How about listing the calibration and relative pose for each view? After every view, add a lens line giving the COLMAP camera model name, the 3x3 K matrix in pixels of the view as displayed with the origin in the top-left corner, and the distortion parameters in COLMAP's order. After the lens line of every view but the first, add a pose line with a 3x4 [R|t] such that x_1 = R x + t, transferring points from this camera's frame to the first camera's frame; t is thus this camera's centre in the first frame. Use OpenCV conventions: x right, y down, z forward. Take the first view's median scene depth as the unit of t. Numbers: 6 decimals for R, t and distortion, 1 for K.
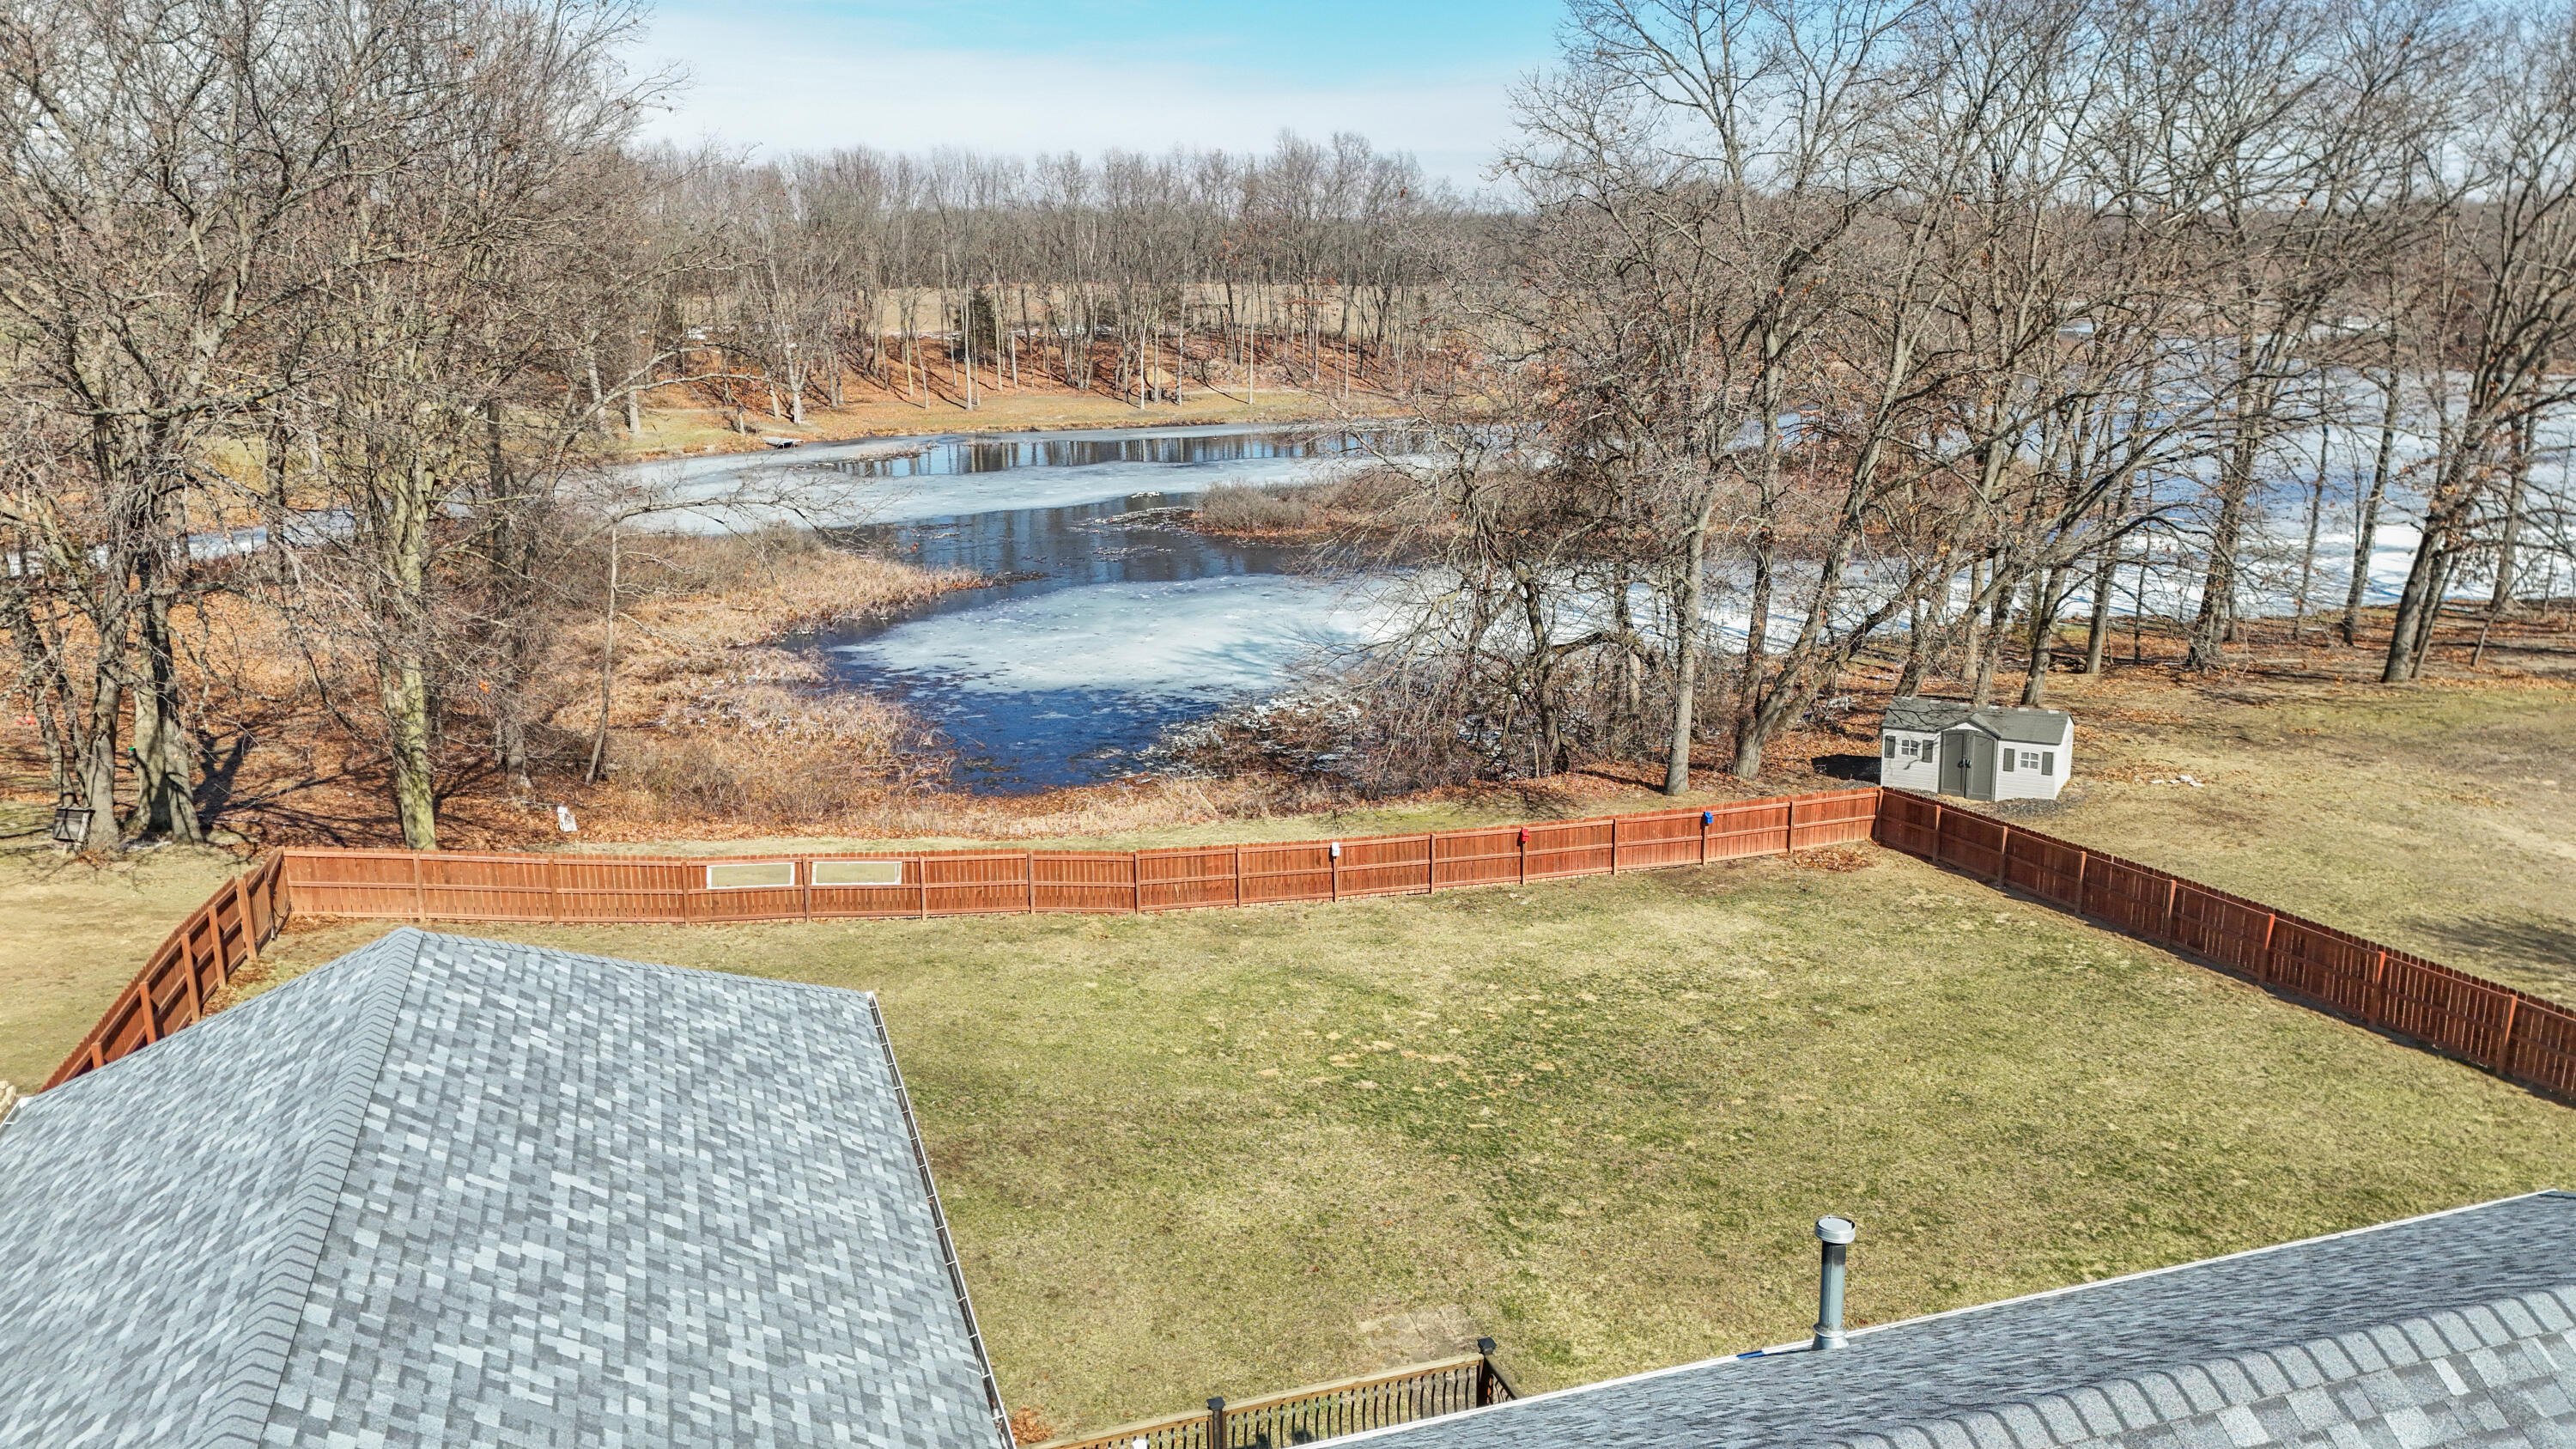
lens RADIAL K [[1865.3, 0, 1288.8], [0, 1865.3, 717.8], [0, 0, 1]] dist [0.091466, -0.084252]
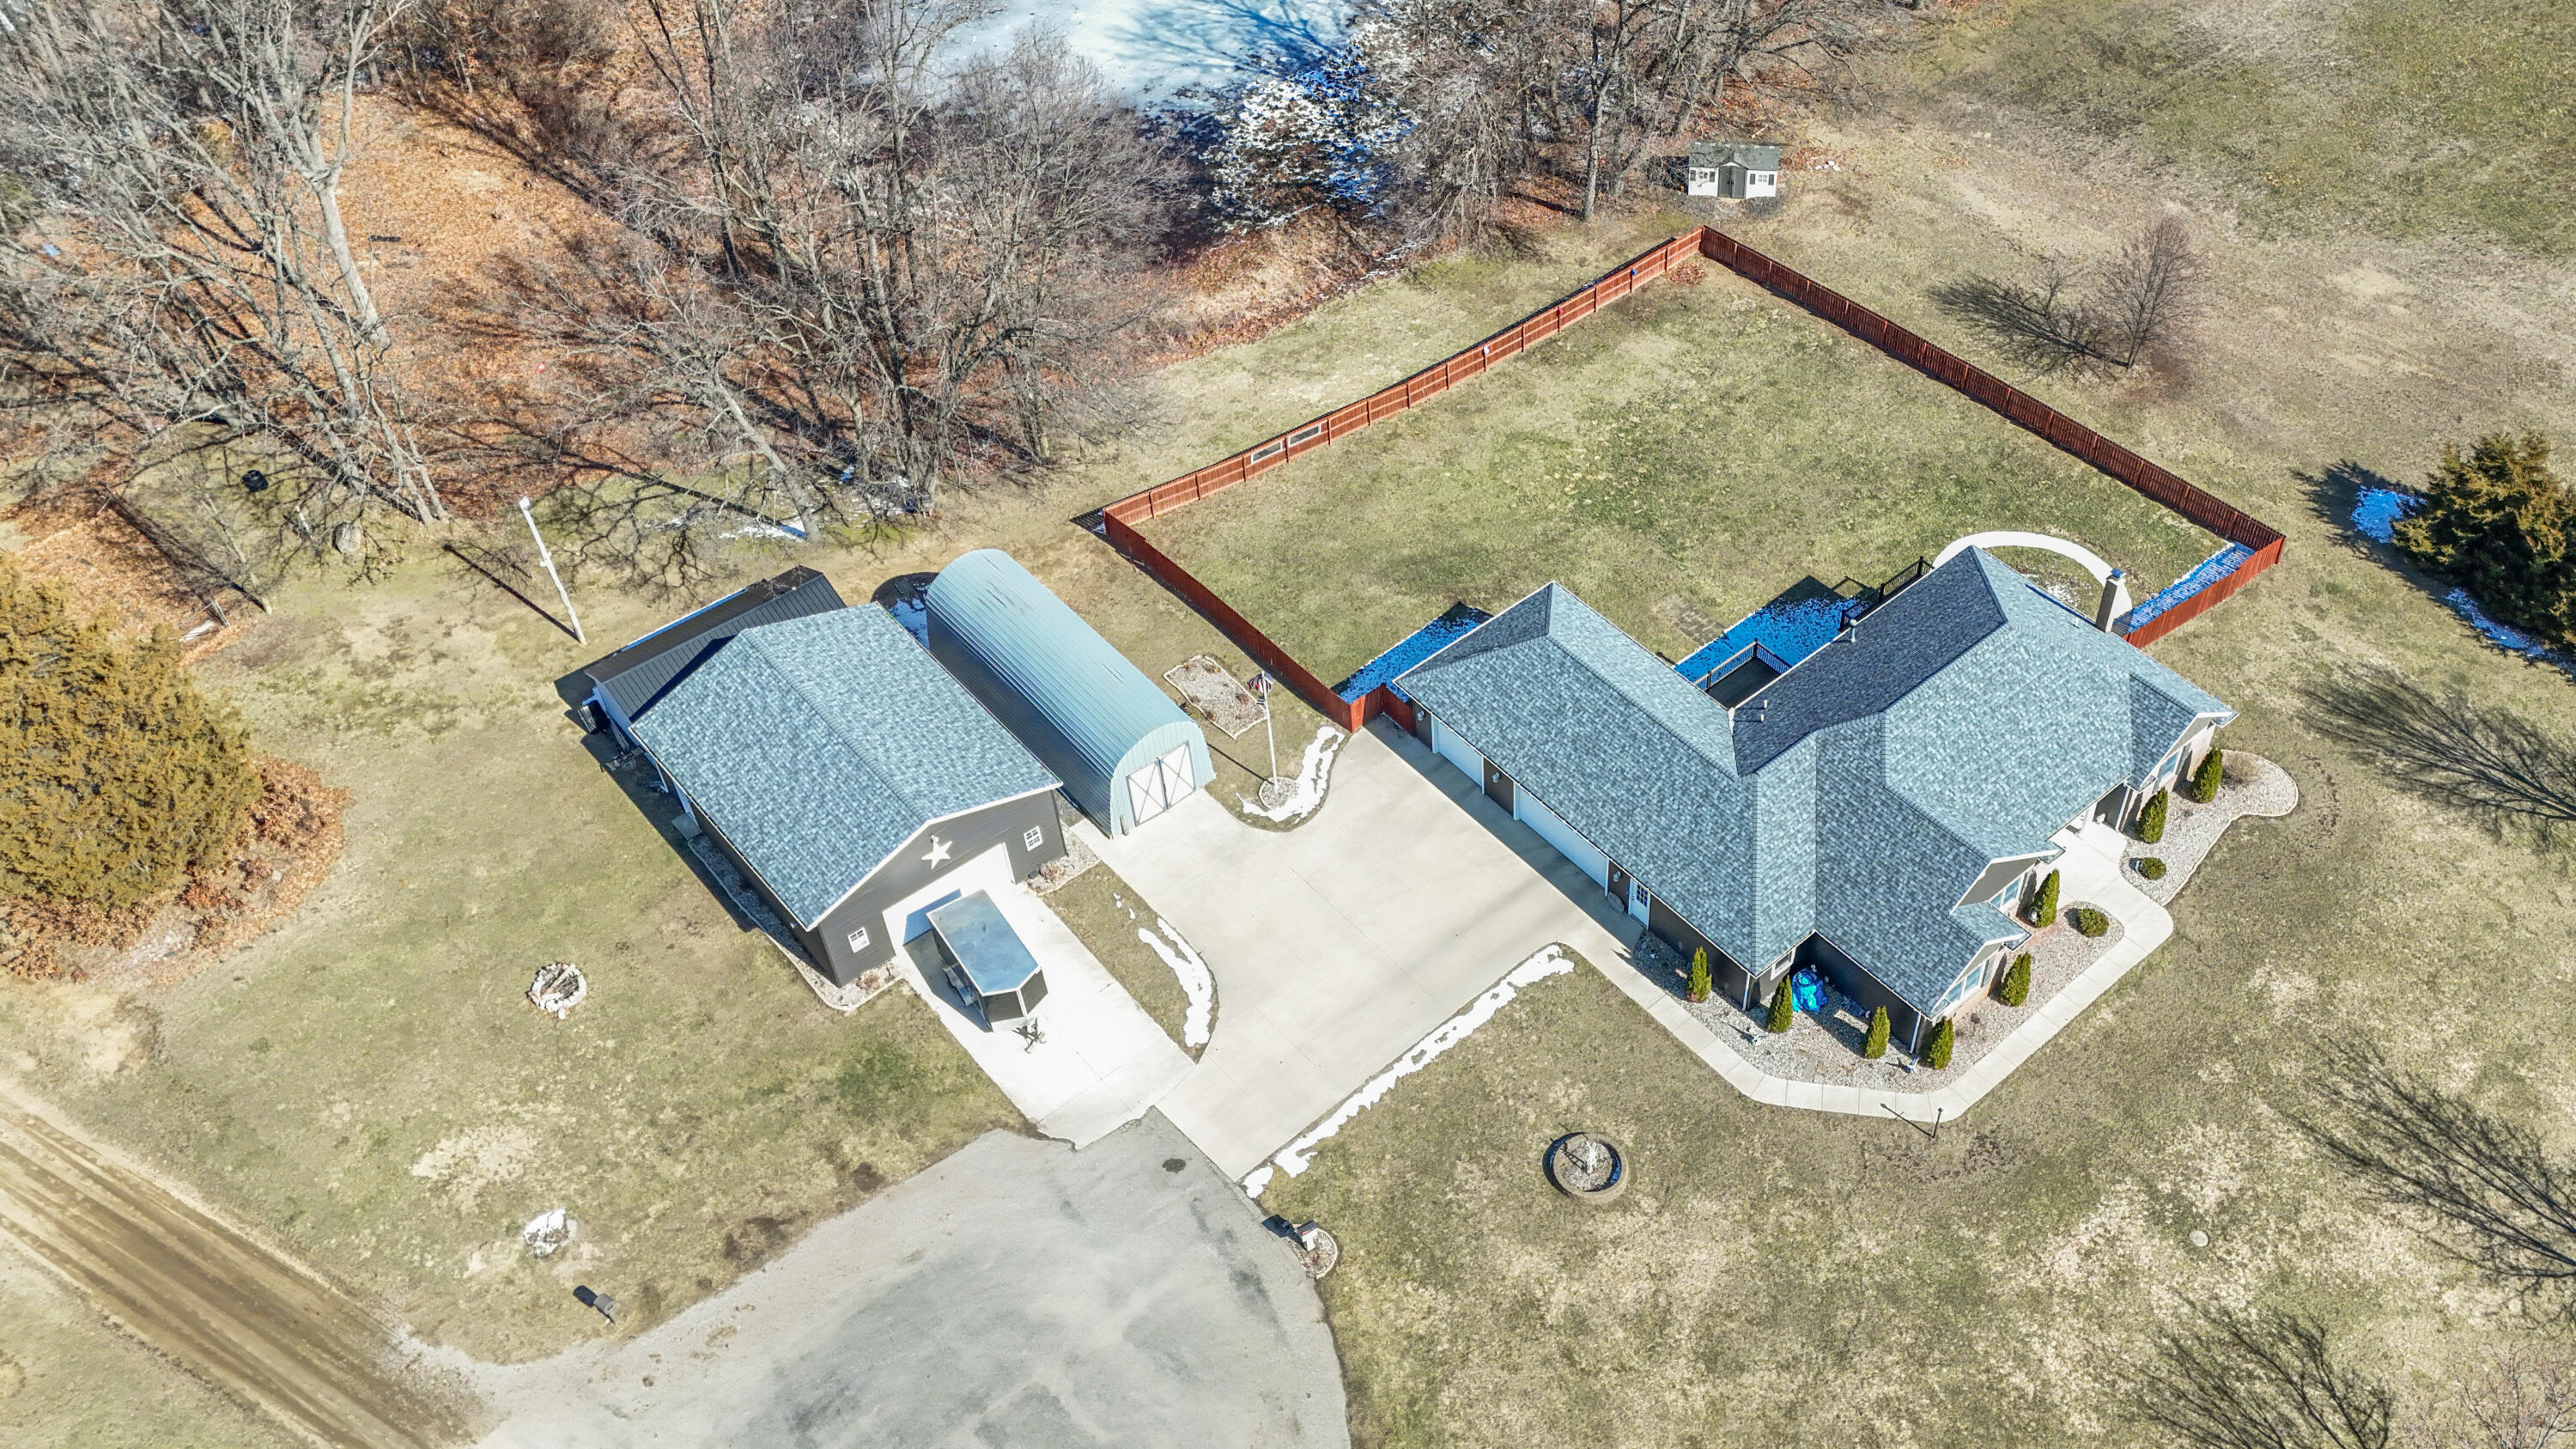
lens RADIAL K [[2319.6, 0, 1562.5], [0, 2319.6, 773.2], [0, 0, 1]] dist [0.158250, -0.380220]
pose [[0.908632, -0.291679, 0.298849, -0.617923], [0.076384, 0.819653, 0.567746, -0.769860], [-0.410552, -0.493045, 0.767042, -0.946463]]
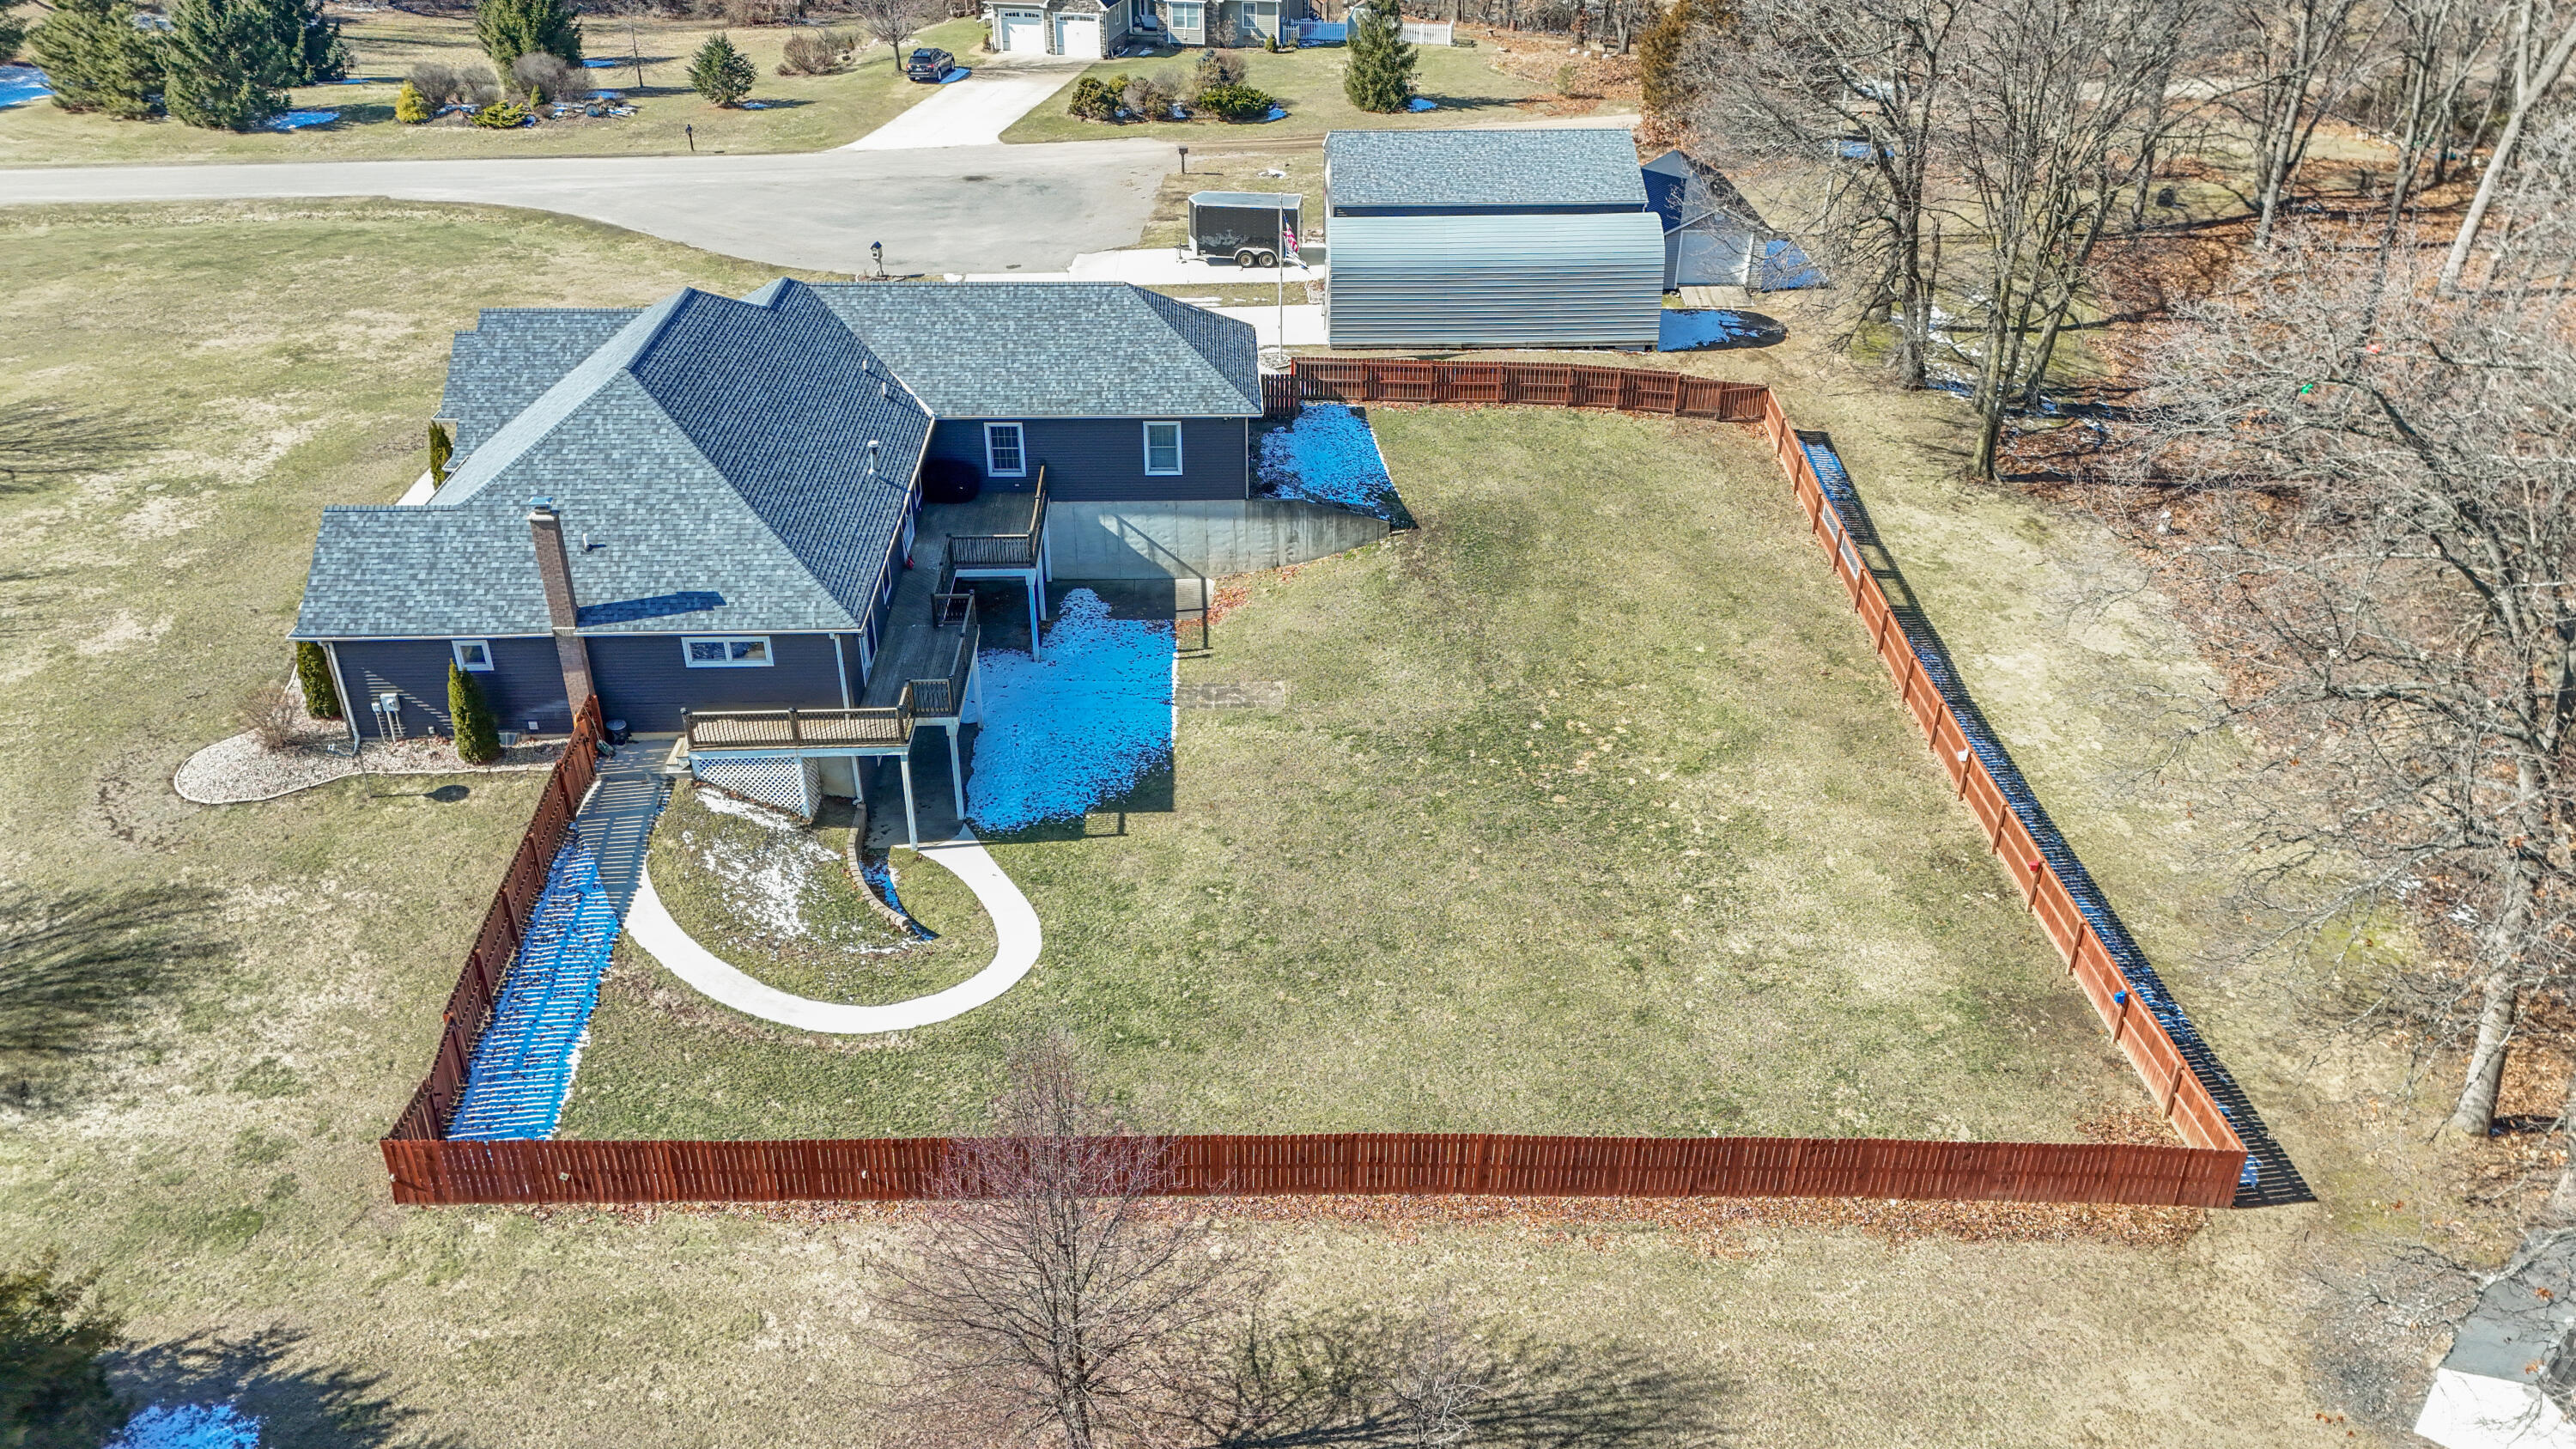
lens RADIAL K [[1879.0, 0, 1289.0], [0, 1879.0, 718.4], [0, 0, 1]] dist [0.089593, -0.083535]
pose [[-0.280231, 0.478787, -0.832006, 0.831440], [-0.230511, 0.807809, 0.542503, -0.363470], [0.931845, 0.343813, -0.116008, 0.582552]]
